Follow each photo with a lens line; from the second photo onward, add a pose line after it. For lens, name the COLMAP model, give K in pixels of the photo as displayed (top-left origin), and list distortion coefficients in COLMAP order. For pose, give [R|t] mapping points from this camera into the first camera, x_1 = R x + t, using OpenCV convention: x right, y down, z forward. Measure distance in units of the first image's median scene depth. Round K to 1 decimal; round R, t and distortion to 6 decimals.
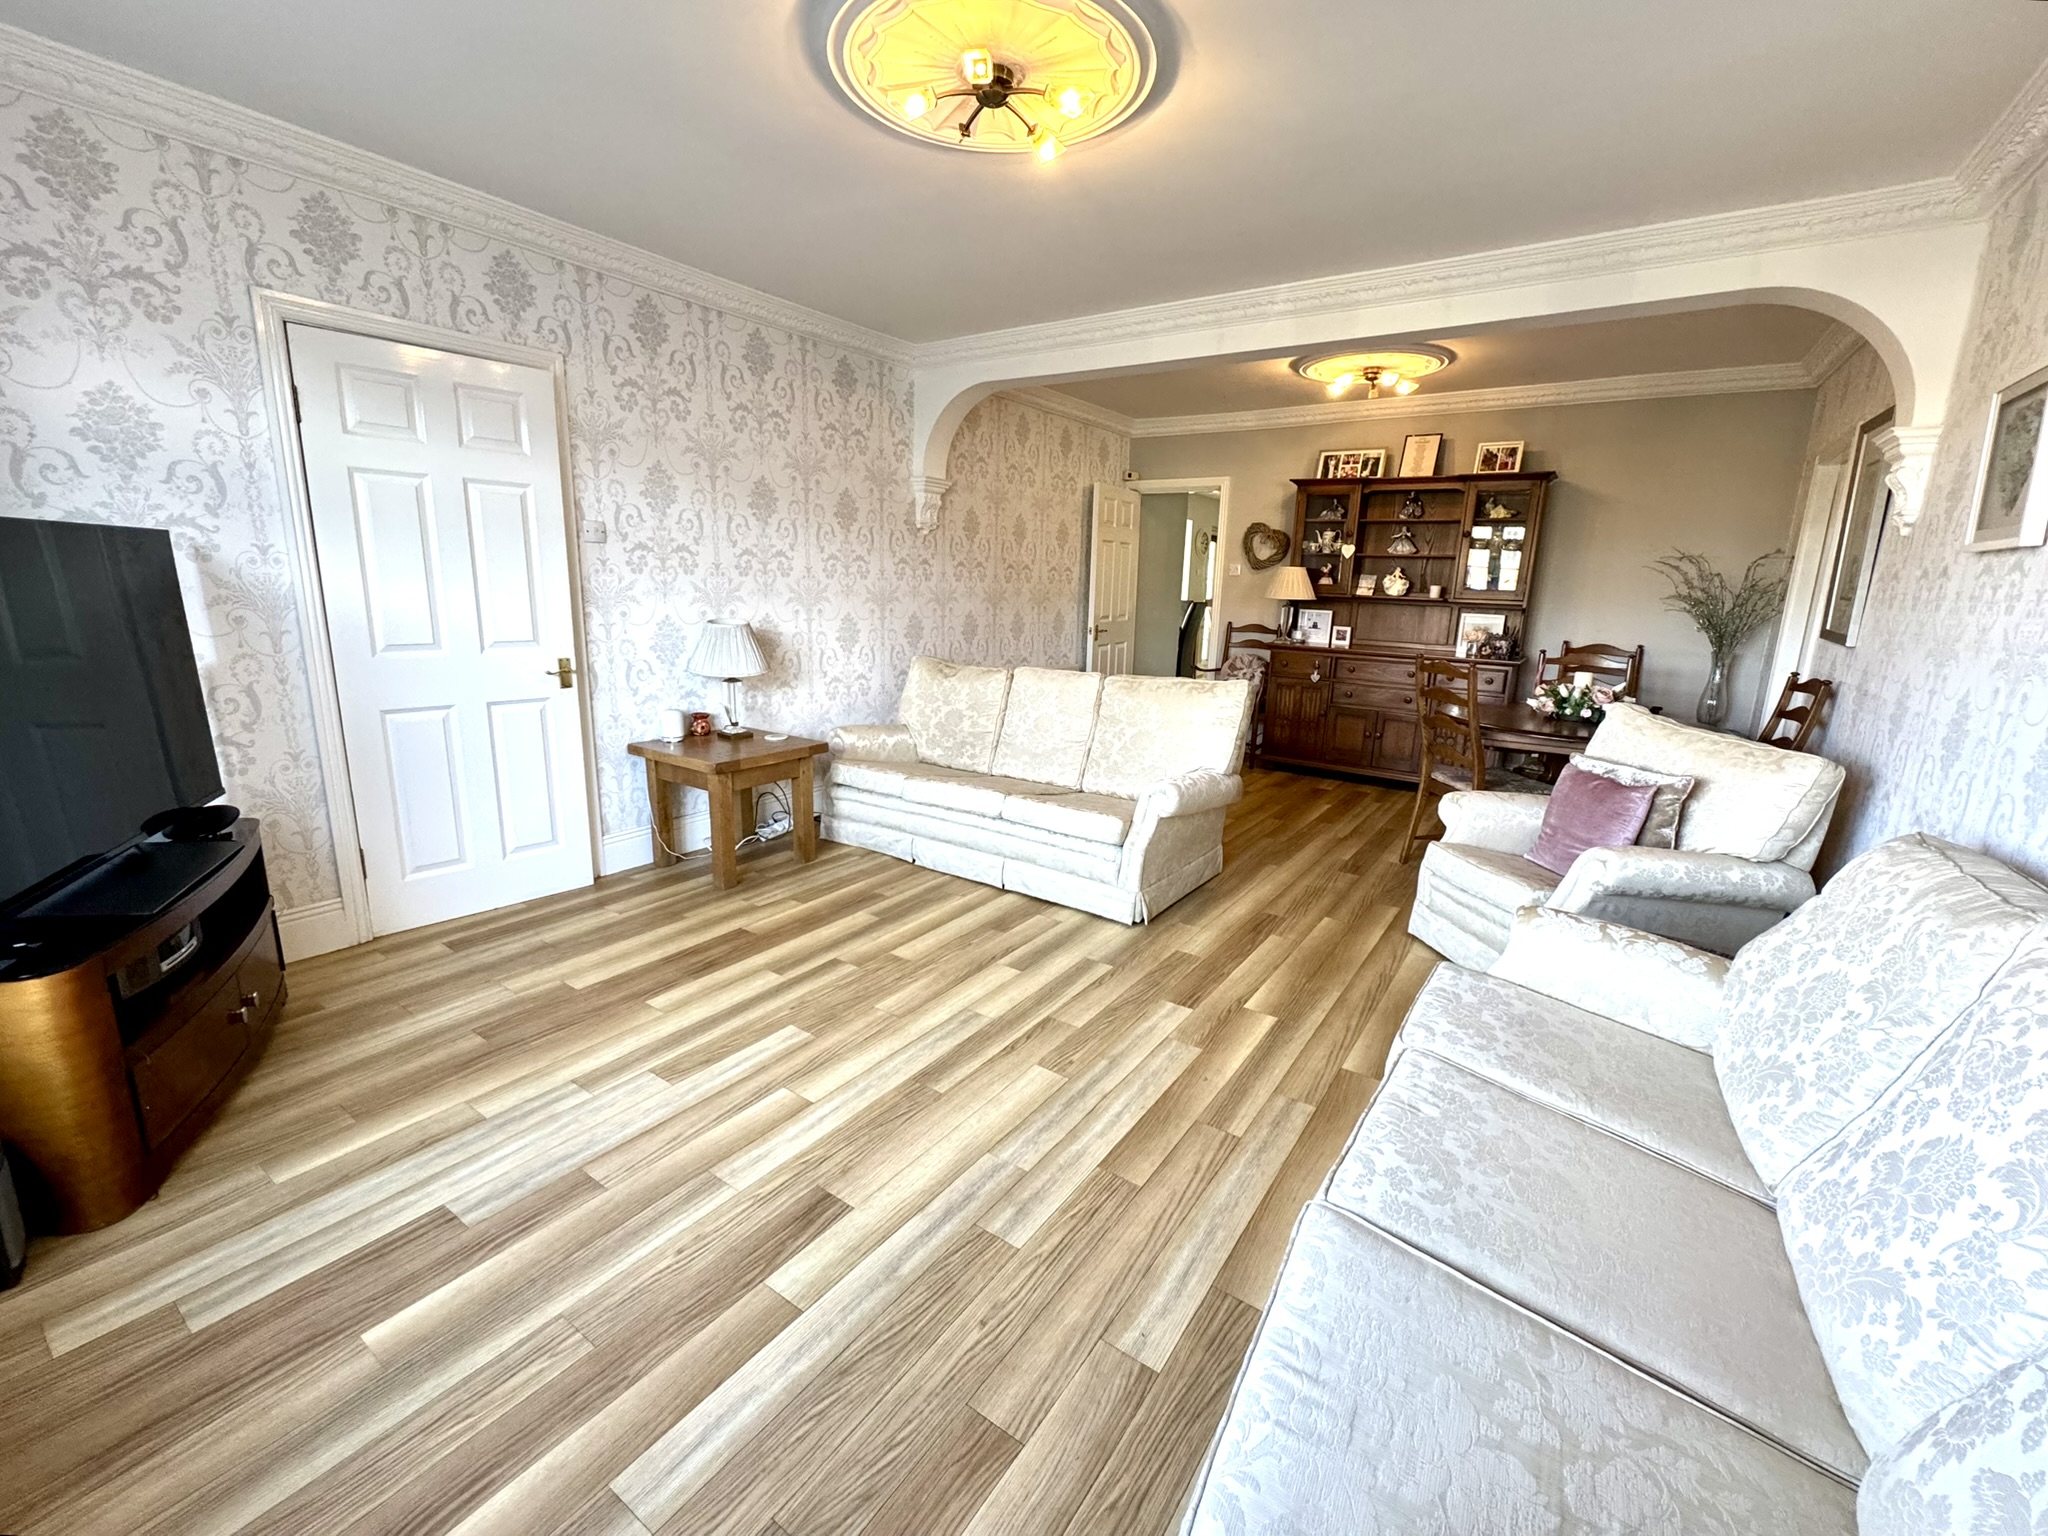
lens RADIAL K [[846.3, 0, 1026.9], [0, 846.3, 769.1], [0, 0, 1]] dist [-0.004445, 0.000434]
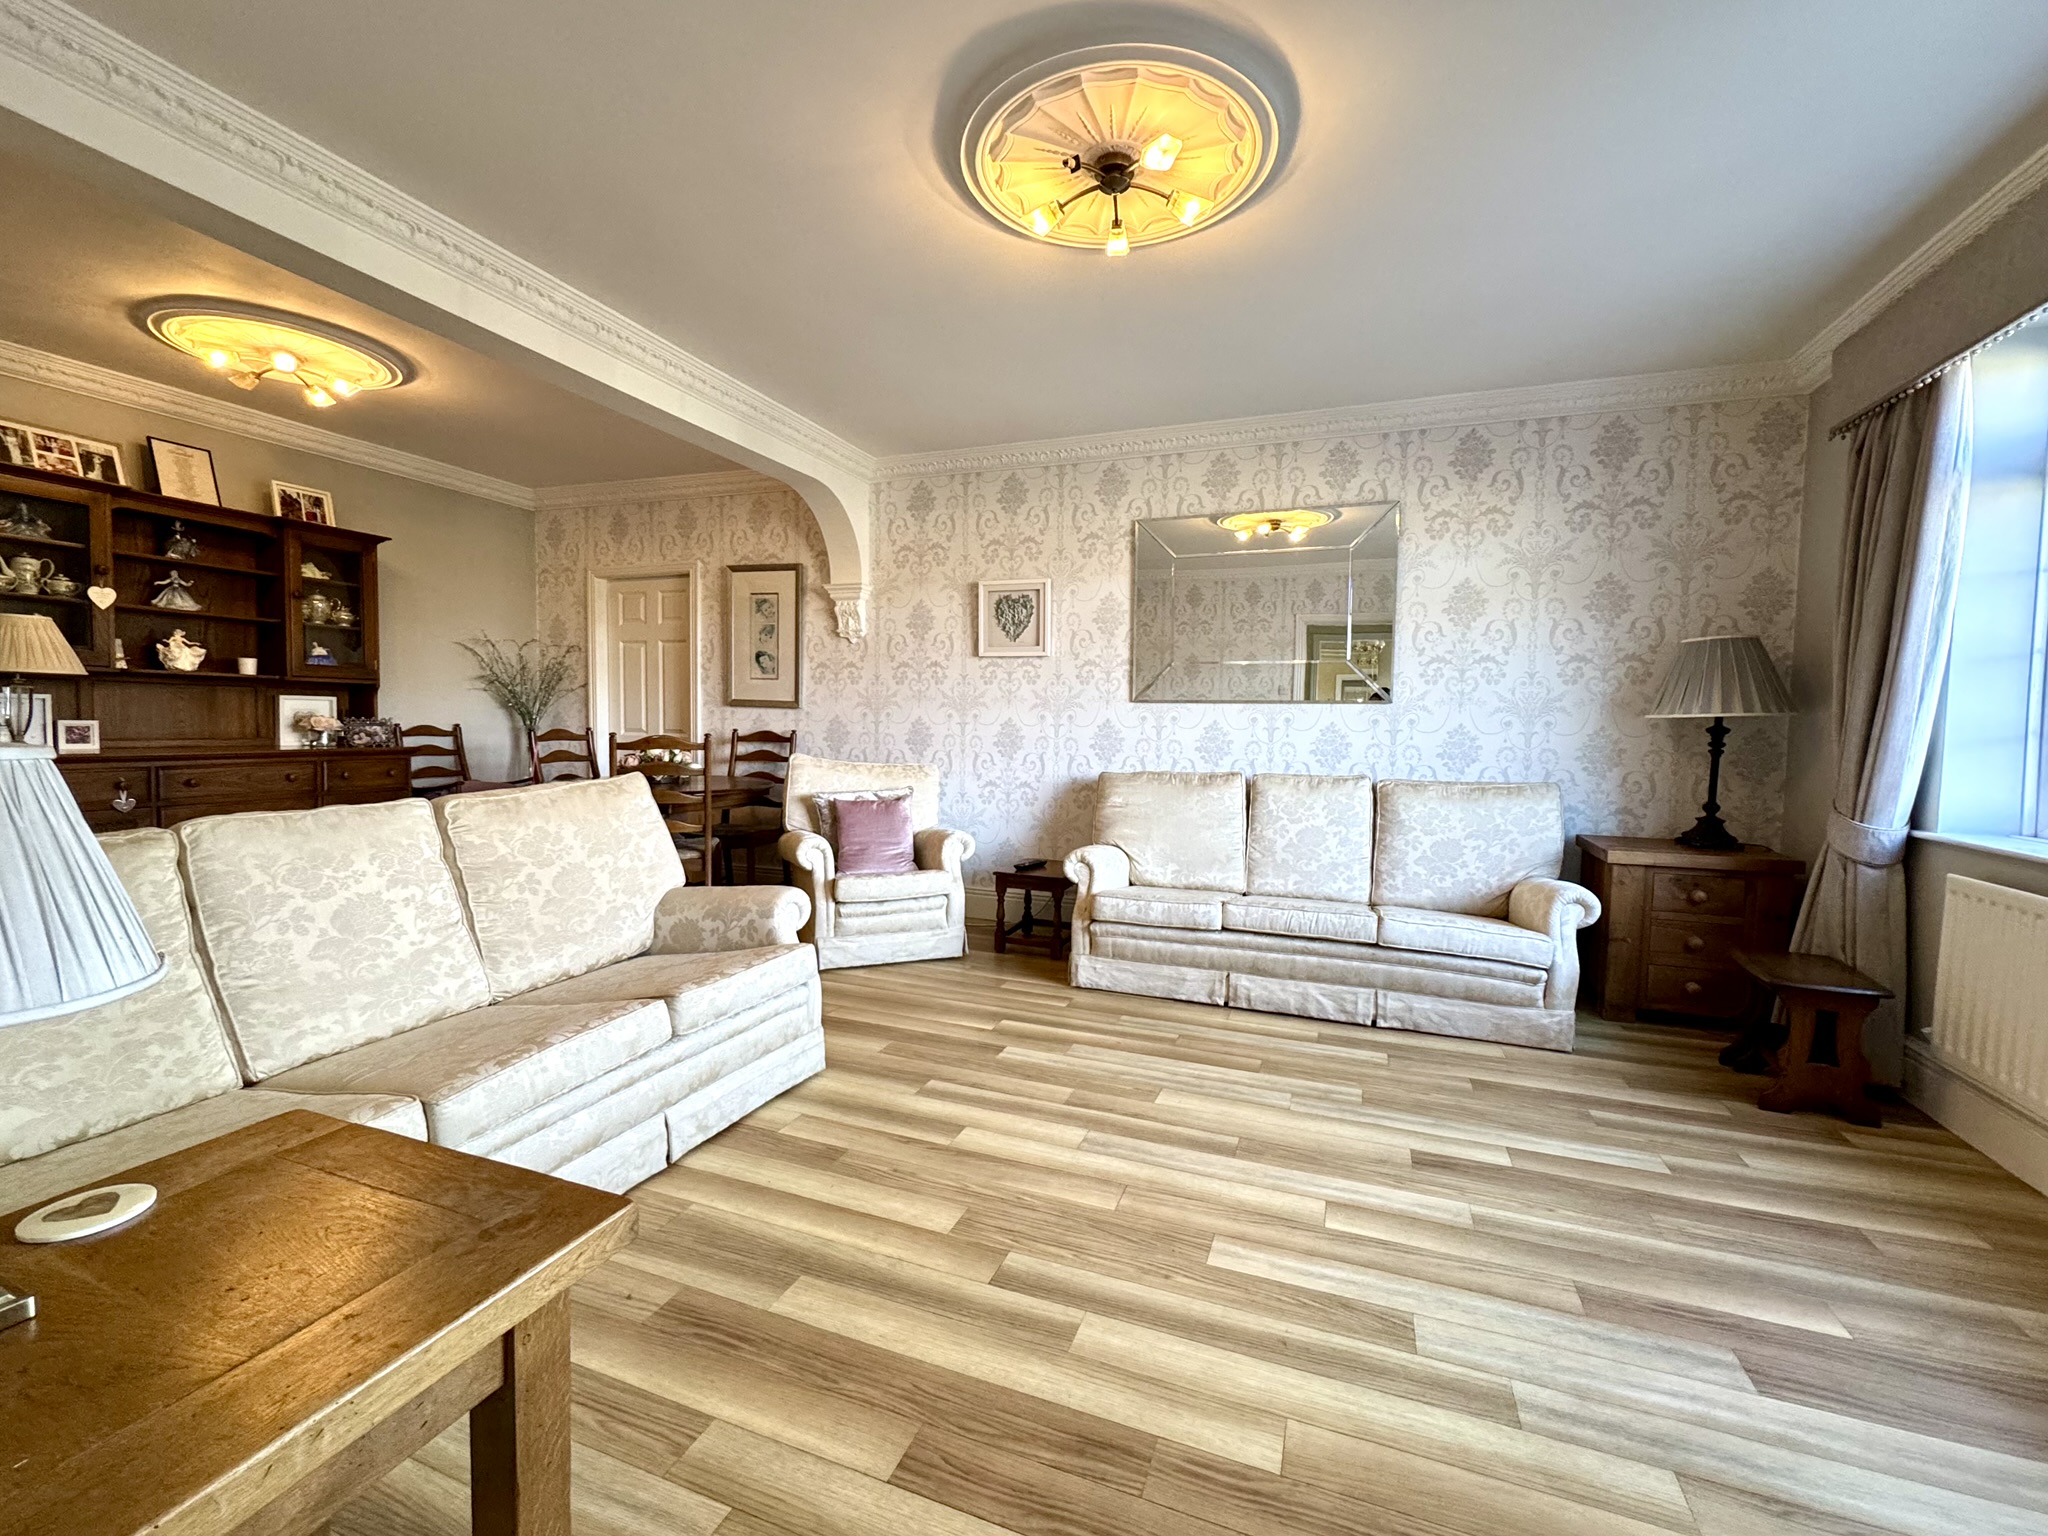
lens RADIAL K [[861.1, 0, 1022.8], [0, 861.1, 768.5], [0, 0, 1]] dist [-0.004796, -0.000146]
pose [[-0.228885, -0.088848, 0.969390, -0.900576], [0.190829, 0.972409, 0.134182, -0.218036], [-0.954566, 0.215700, -0.205615, 1.213242]]
